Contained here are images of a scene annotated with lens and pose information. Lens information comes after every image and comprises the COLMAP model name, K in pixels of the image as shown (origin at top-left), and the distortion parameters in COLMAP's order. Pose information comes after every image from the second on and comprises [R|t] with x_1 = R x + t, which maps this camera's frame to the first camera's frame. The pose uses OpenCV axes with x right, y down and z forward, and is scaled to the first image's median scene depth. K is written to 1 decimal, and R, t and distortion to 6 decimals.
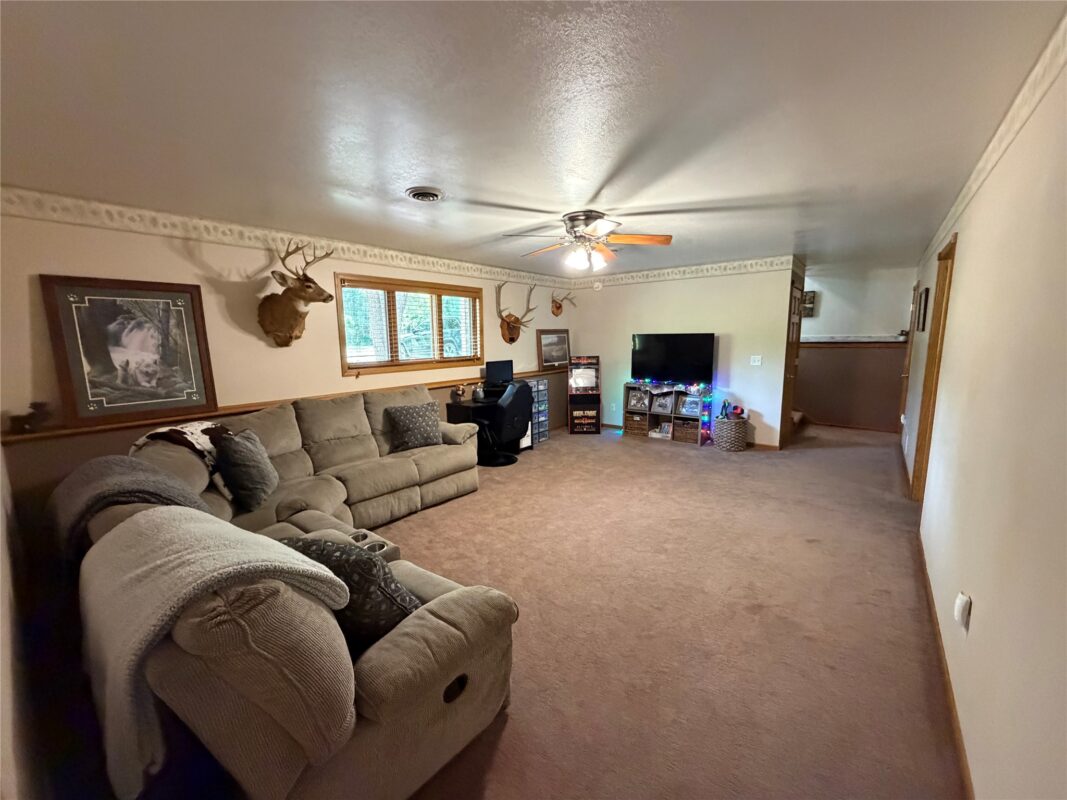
lens RADIAL K [[426.5, 0, 529.4], [0, 426.5, 396.4], [0, 0, 1]] dist [0.002150, 0.000332]
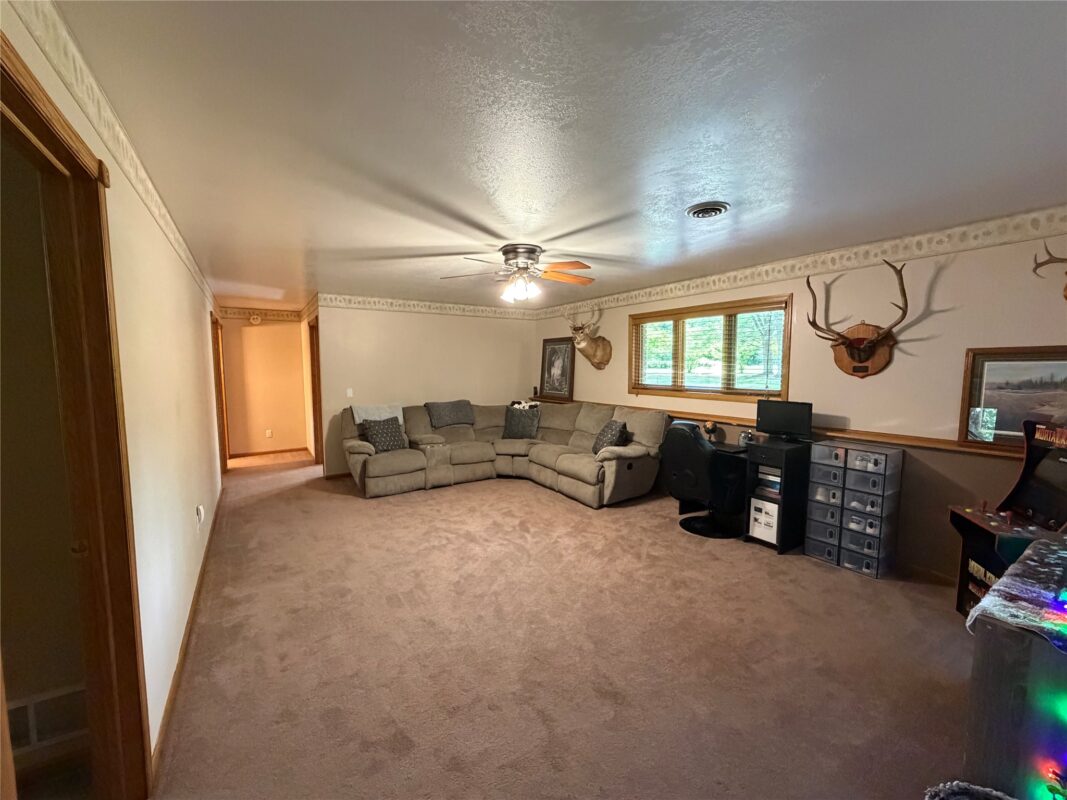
lens RADIAL K [[426.5, 0, 528.7], [0, 426.5, 406.3], [0, 0, 1]] dist [0.002150, 0.000332]
pose [[-0.295105, 0.107434, -0.949406, 0.781023], [-0.126209, 0.980568, 0.150190, -0.144046], [0.947093, 0.164145, -0.275811, 0.937735]]
